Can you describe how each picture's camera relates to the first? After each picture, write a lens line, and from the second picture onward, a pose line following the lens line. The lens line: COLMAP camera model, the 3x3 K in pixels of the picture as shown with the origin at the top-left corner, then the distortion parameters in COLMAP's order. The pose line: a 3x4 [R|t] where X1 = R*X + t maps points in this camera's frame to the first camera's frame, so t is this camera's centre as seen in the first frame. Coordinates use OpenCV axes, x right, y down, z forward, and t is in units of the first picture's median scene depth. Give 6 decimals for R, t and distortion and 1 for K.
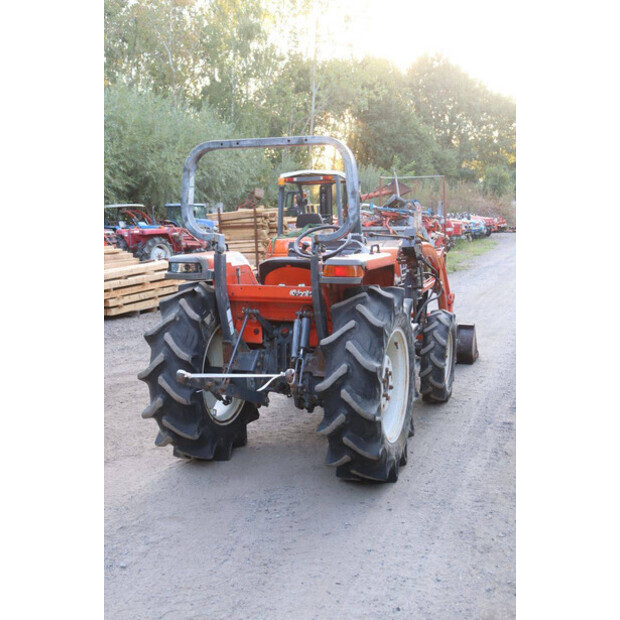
lens RADIAL K [[727.3, 0, 304.0], [0, 727.3, 311.0], [0, 0, 1]] dist [-0.008633, 0.029598]
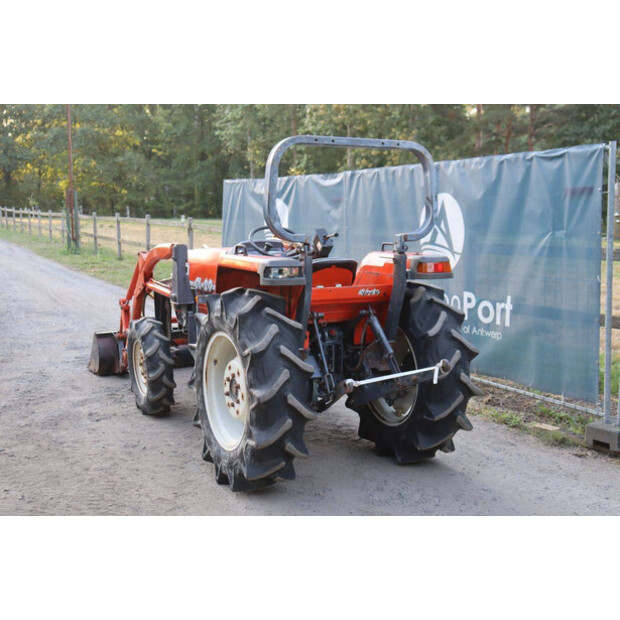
lens RADIAL K [[783.3, 0, 310.0], [0, 783.3, 310.0], [0, 0, 1]] dist [0.003313, 0.121490]
pose [[0.651855, -0.082696, 0.753821, -0.845283], [0.090351, 0.995425, 0.031071, -0.039017], [-0.752942, 0.047855, 0.656345, 0.326149]]
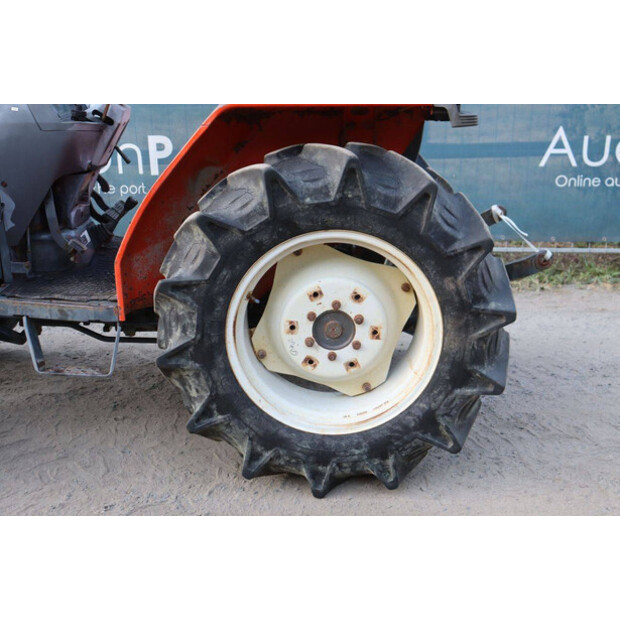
lens RADIAL K [[819.1, 0, 310.0], [0, 819.1, 310.0], [0, 0, 1]] dist [0.027862, 0.096753]
pose [[-0.388379, -0.271257, 0.880671, -0.664262], [0.135123, 0.928599, 0.345609, -0.134854], [-0.911539, 0.253226, -0.323996, 1.279243]]
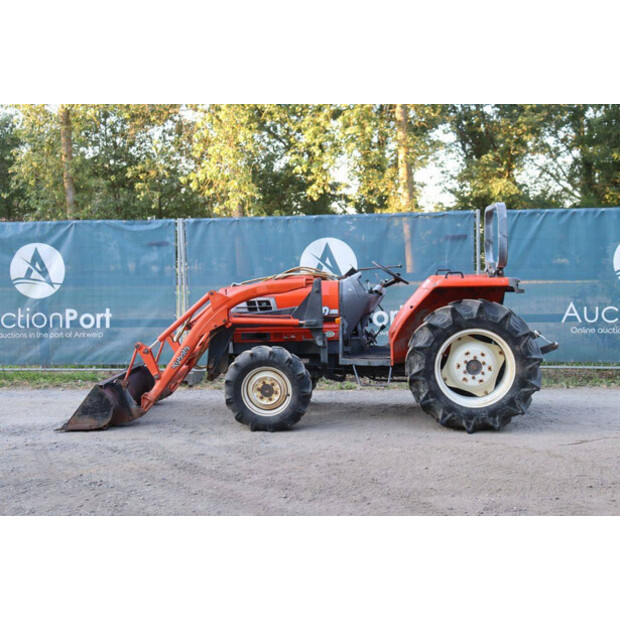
lens RADIAL K [[819.1, 0, 310.0], [0, 819.1, 310.0], [0, 0, 1]] dist [0.027862, 0.096753]
pose [[-0.319451, -0.051011, 0.946229, -1.555867], [0.144634, 0.984225, 0.101889, -0.232426], [-0.936500, 0.169406, -0.307034, 1.845945]]
